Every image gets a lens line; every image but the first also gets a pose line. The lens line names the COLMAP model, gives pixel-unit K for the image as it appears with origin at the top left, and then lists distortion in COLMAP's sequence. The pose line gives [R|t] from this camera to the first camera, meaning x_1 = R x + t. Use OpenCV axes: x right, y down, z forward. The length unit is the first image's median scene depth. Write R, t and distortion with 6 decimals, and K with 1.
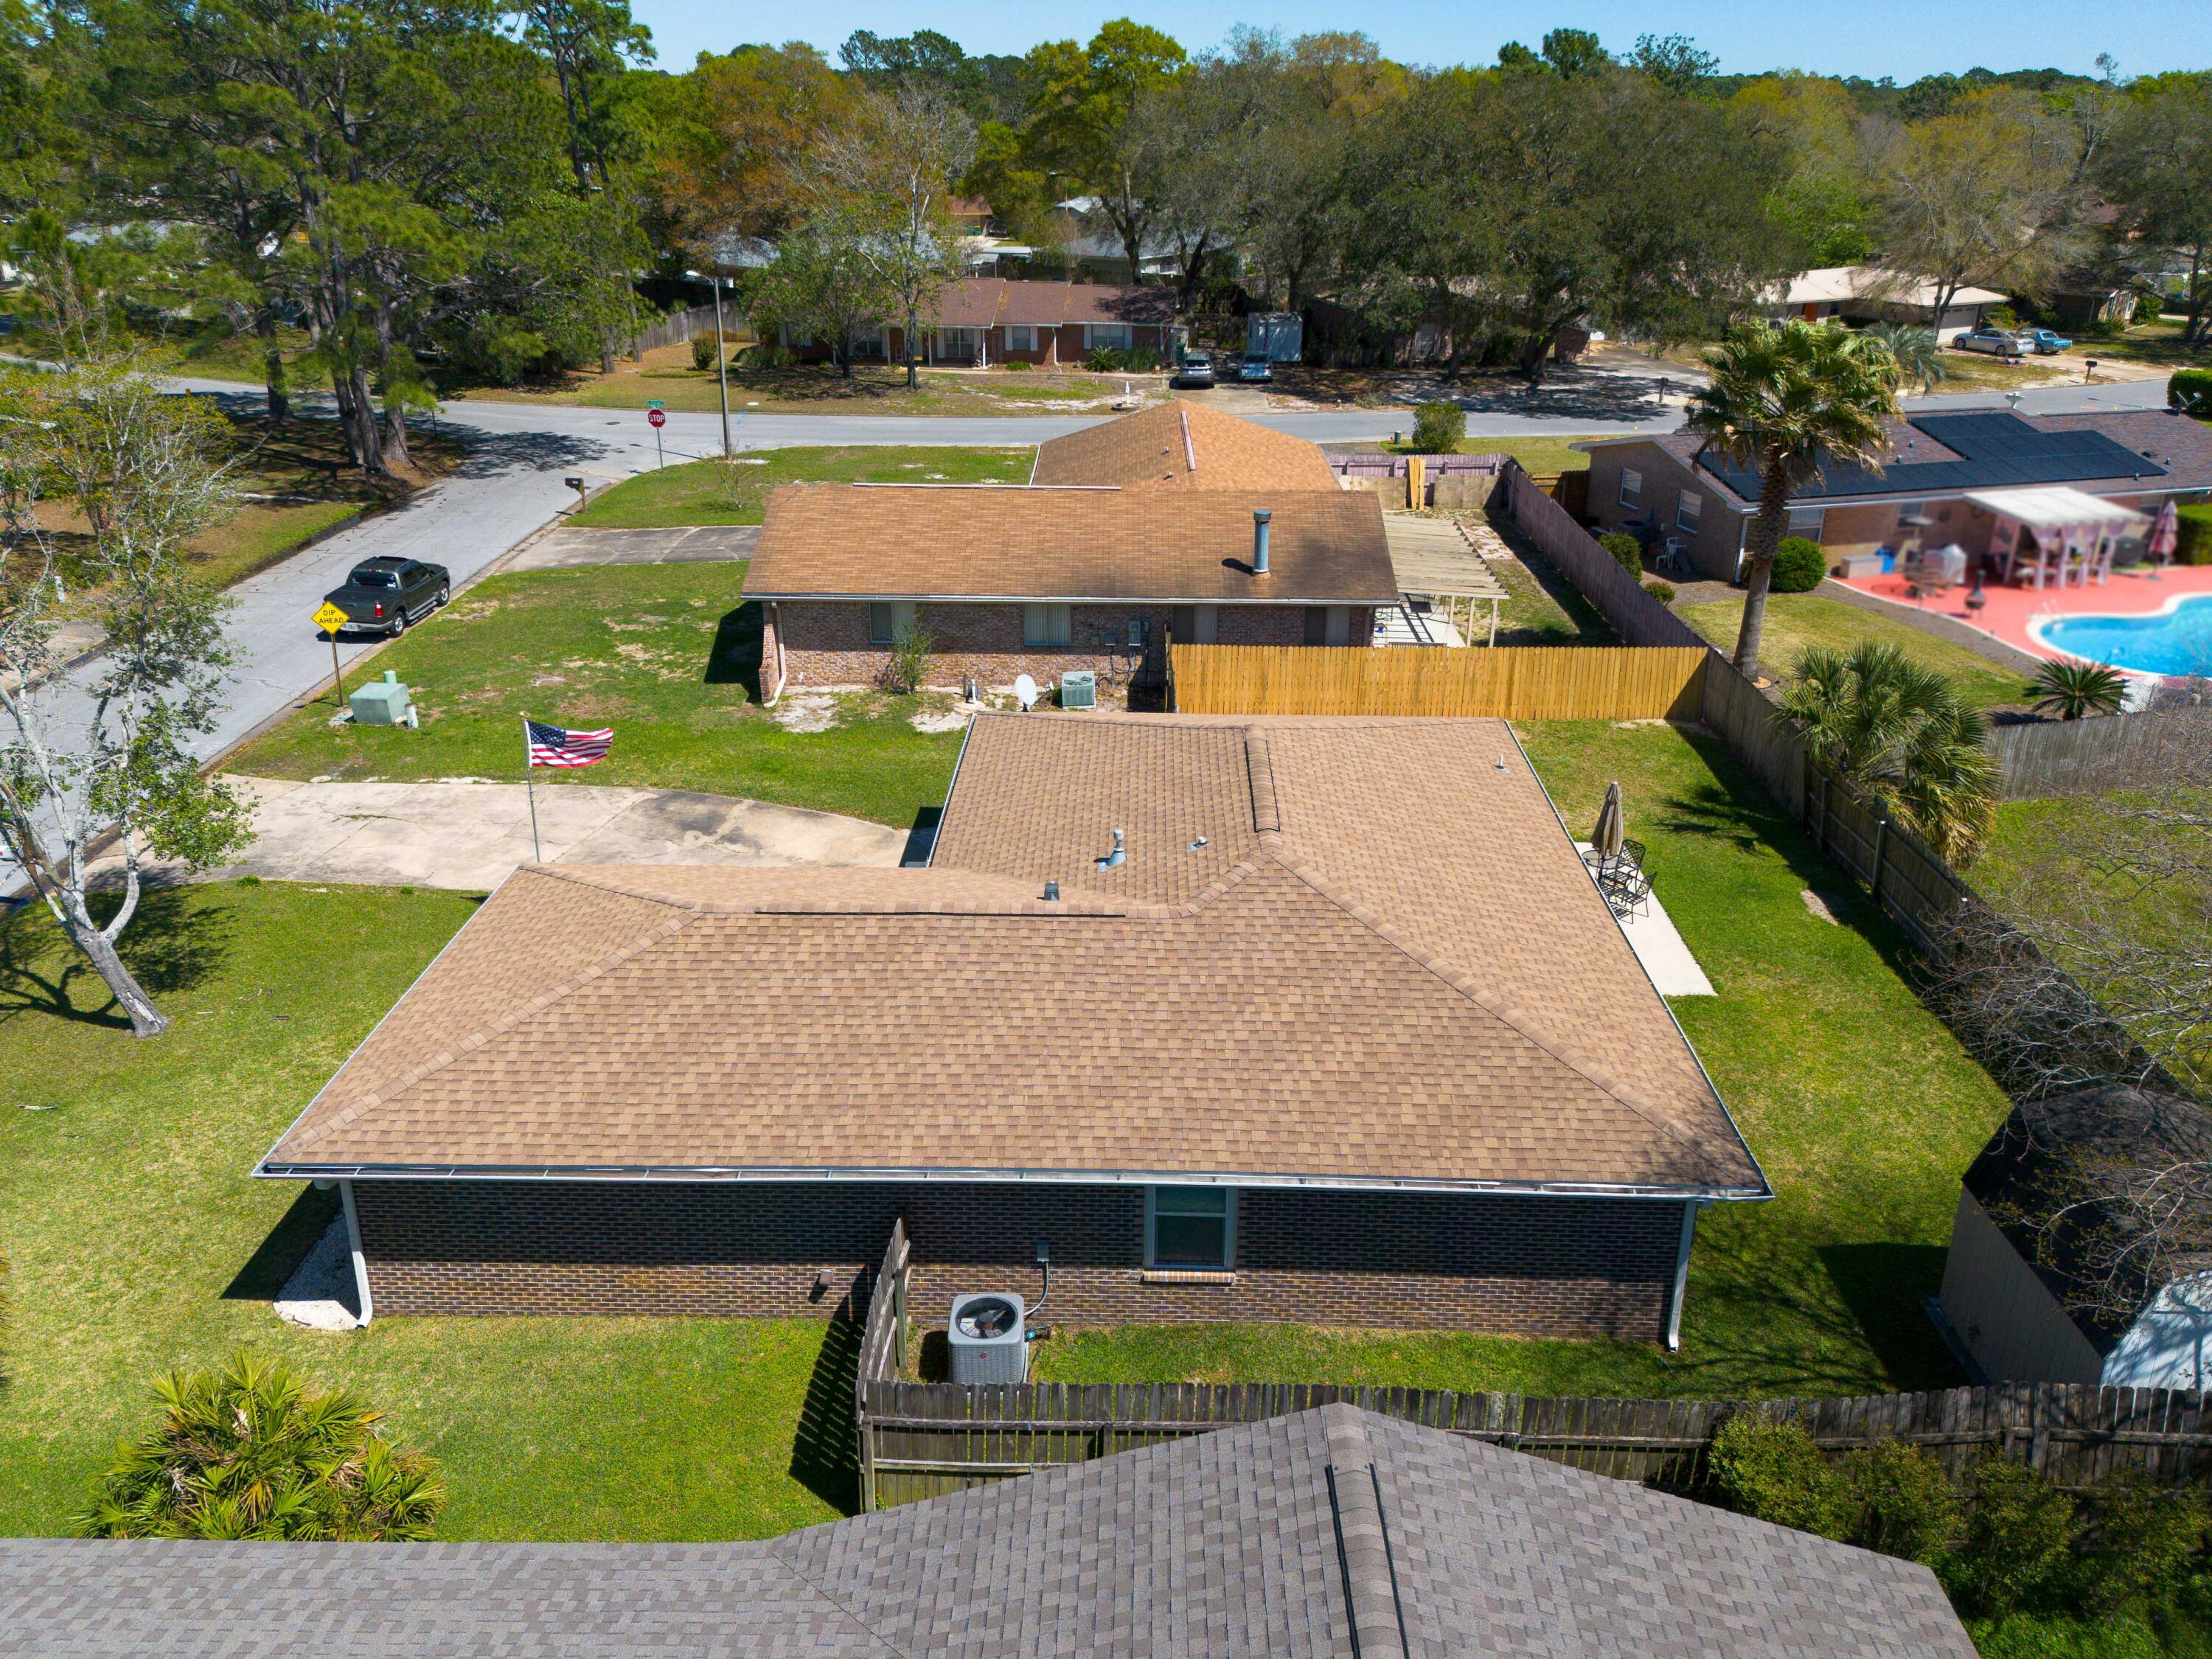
lens RADIAL K [[1613.3, 0, 1138.5], [0, 1613.3, 830.2], [0, 0, 1]] dist [0.020661, -0.001213]
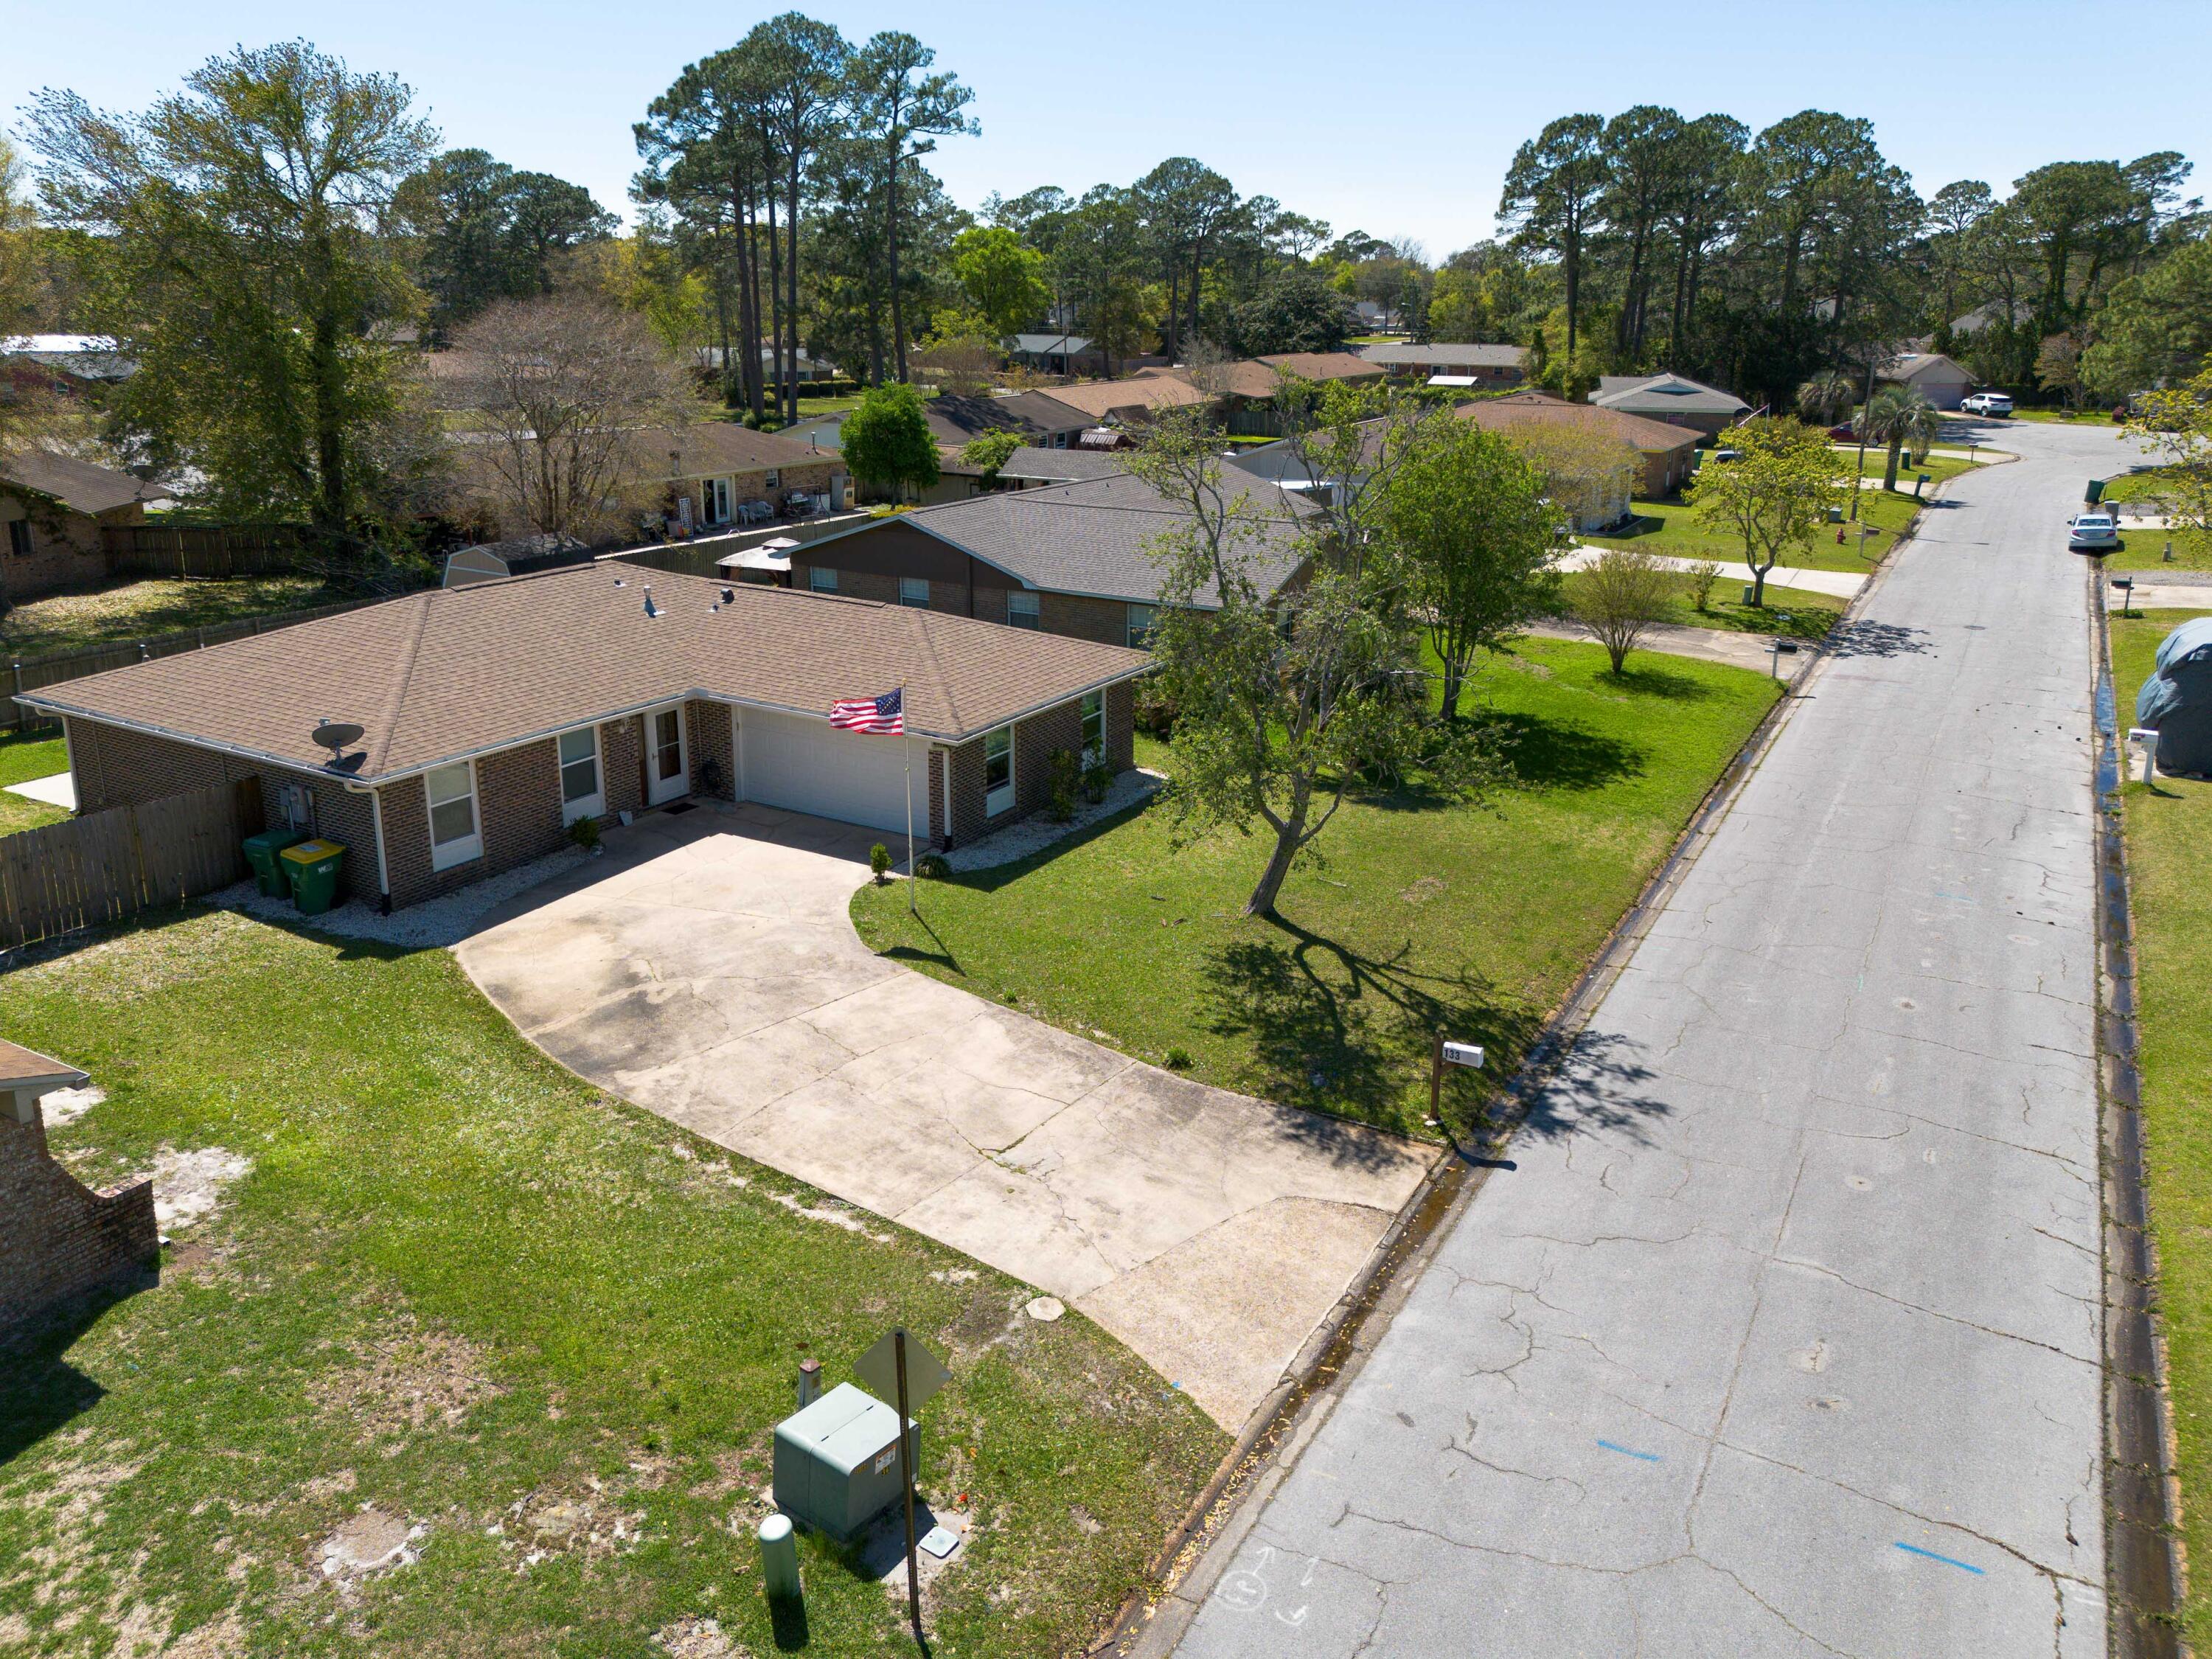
lens RADIAL K [[1574.7, 0, 1106.0], [0, 1574.7, 829.5], [0, 0, 1]] dist [0.031806, -0.004211]
pose [[-0.864958, -0.176793, 0.469673, -0.724355], [0.193122, 0.746558, 0.636674, -0.444370], [-0.463198, 0.641401, -0.611599, 1.199046]]
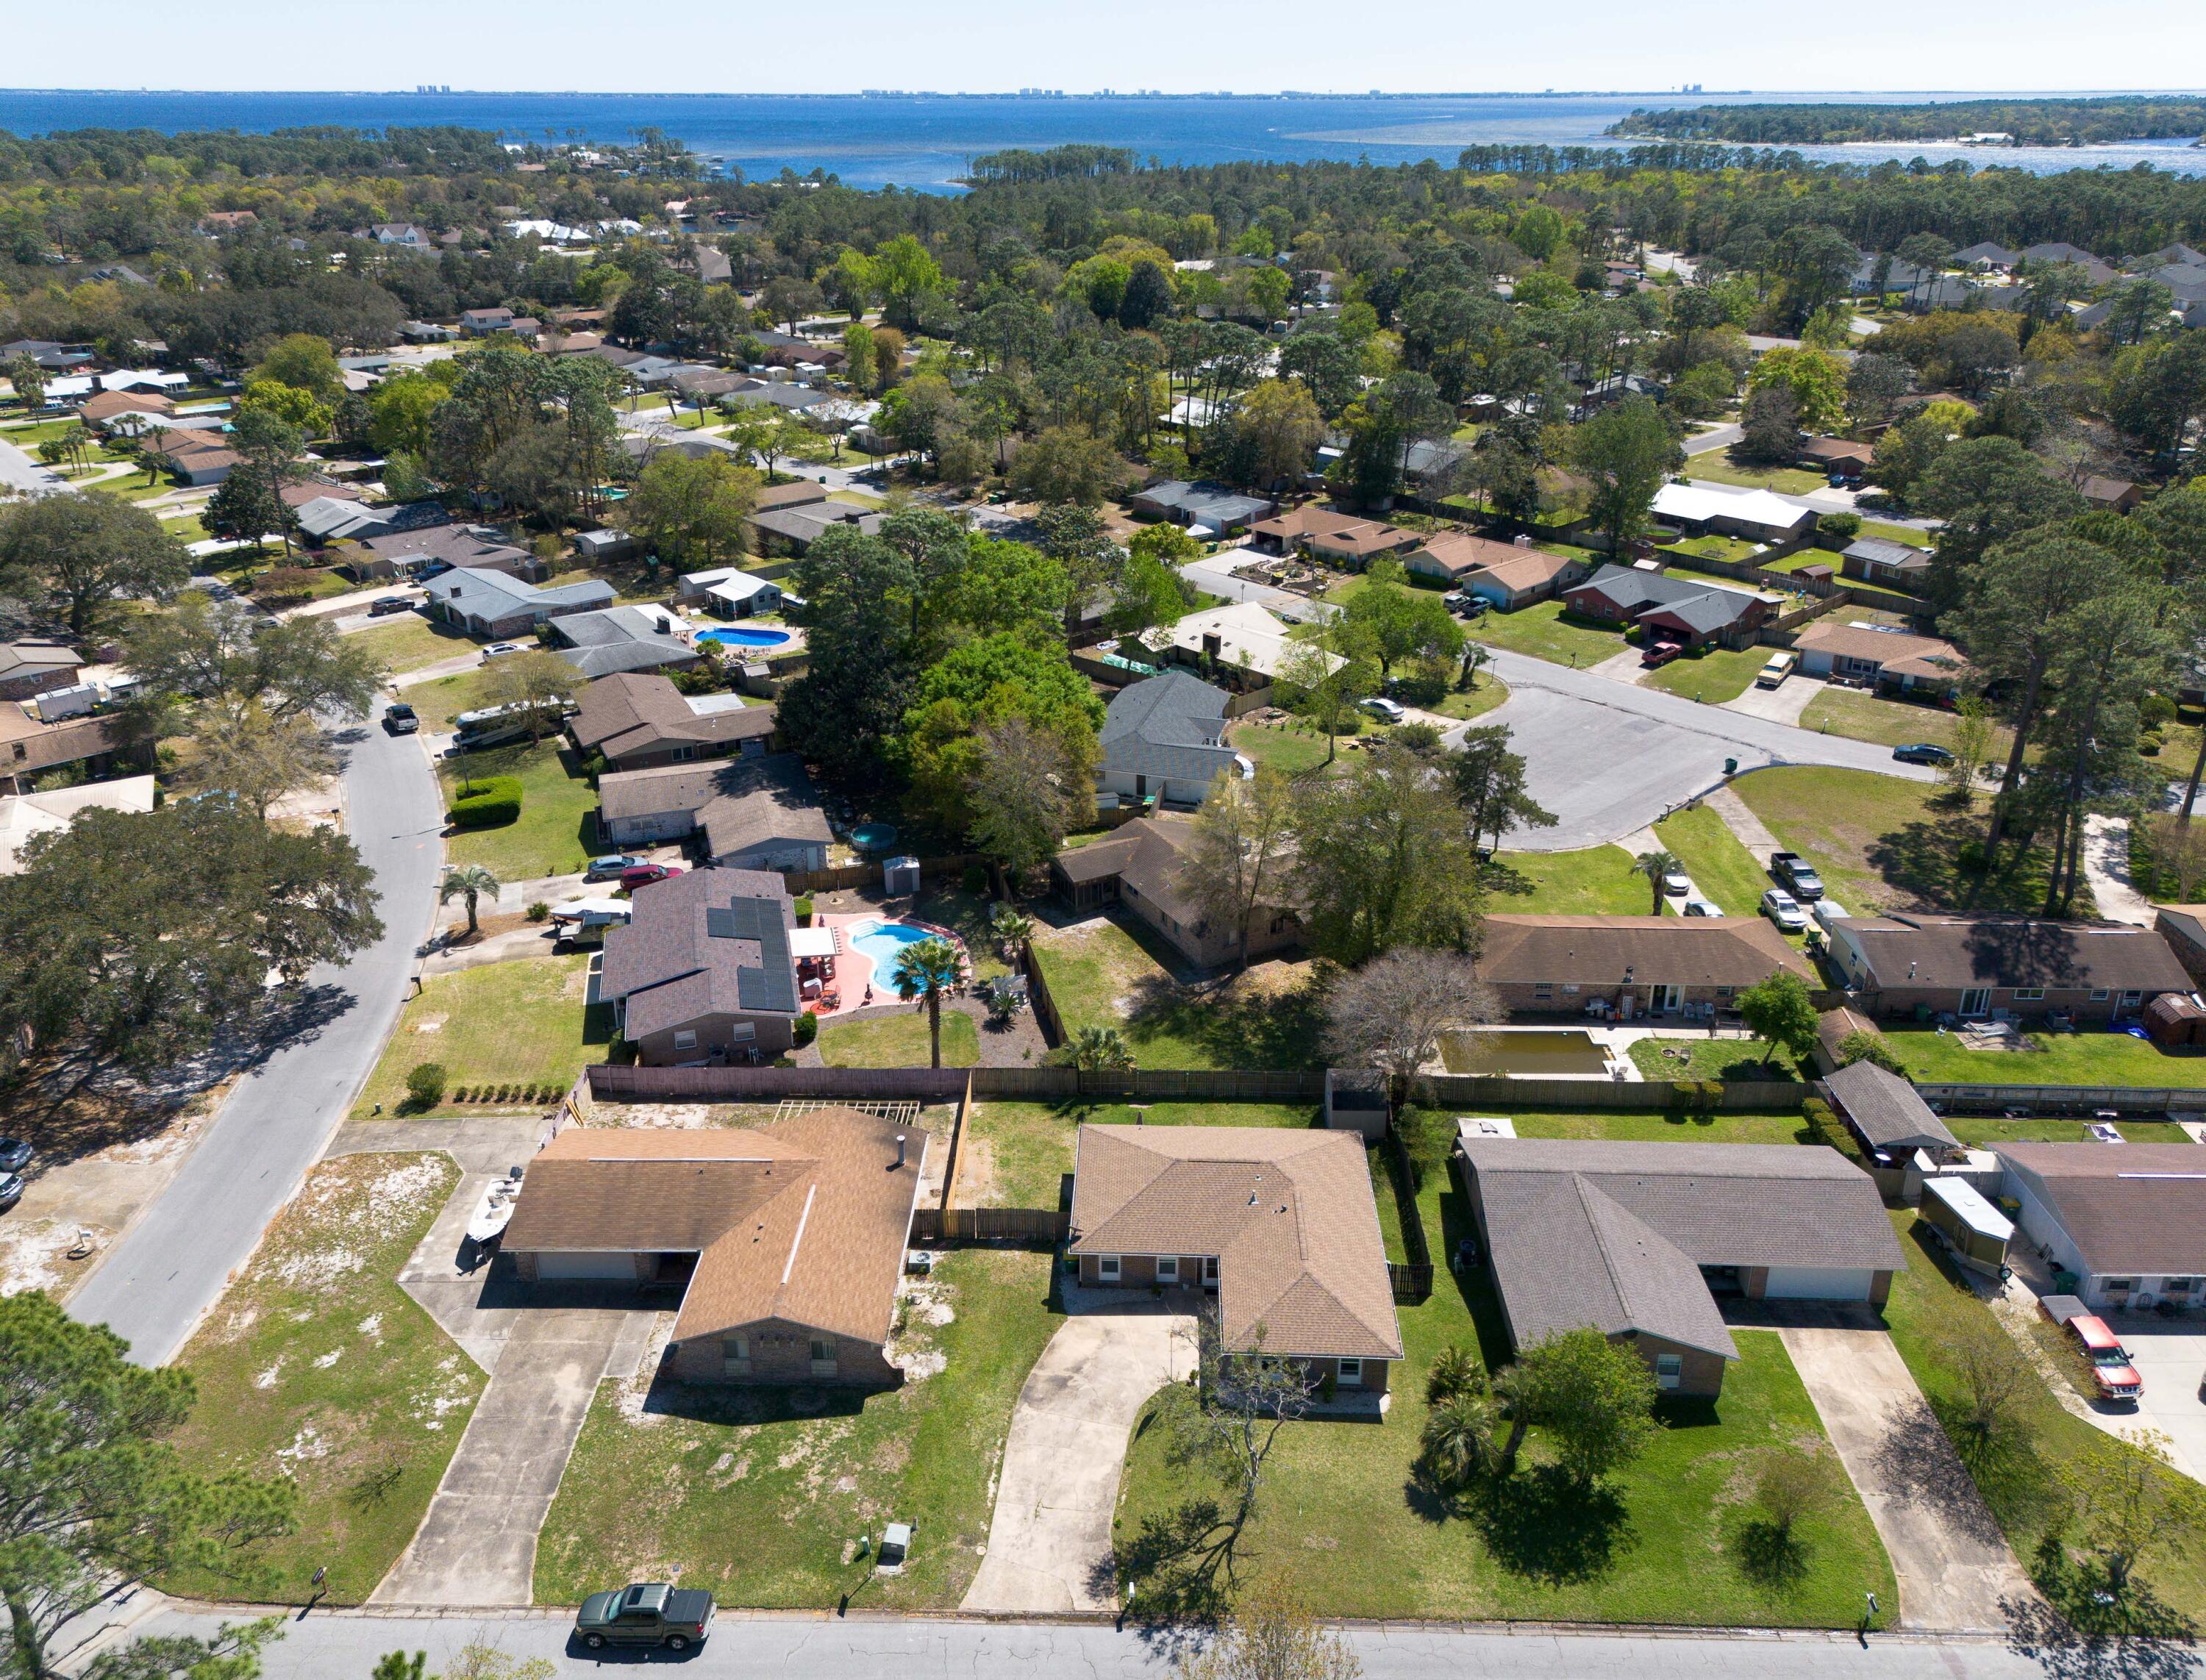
lens RADIAL K [[1563.4, 0, 1103.0], [0, 1563.4, 840.0], [0, 0, 1]] dist [0.074653, -0.082043]
pose [[0.032954, -0.432139, 0.901205, -1.782933], [0.423256, 0.822882, 0.379105, -1.327114], [-0.905411, 0.368947, 0.210022, 0.197419]]
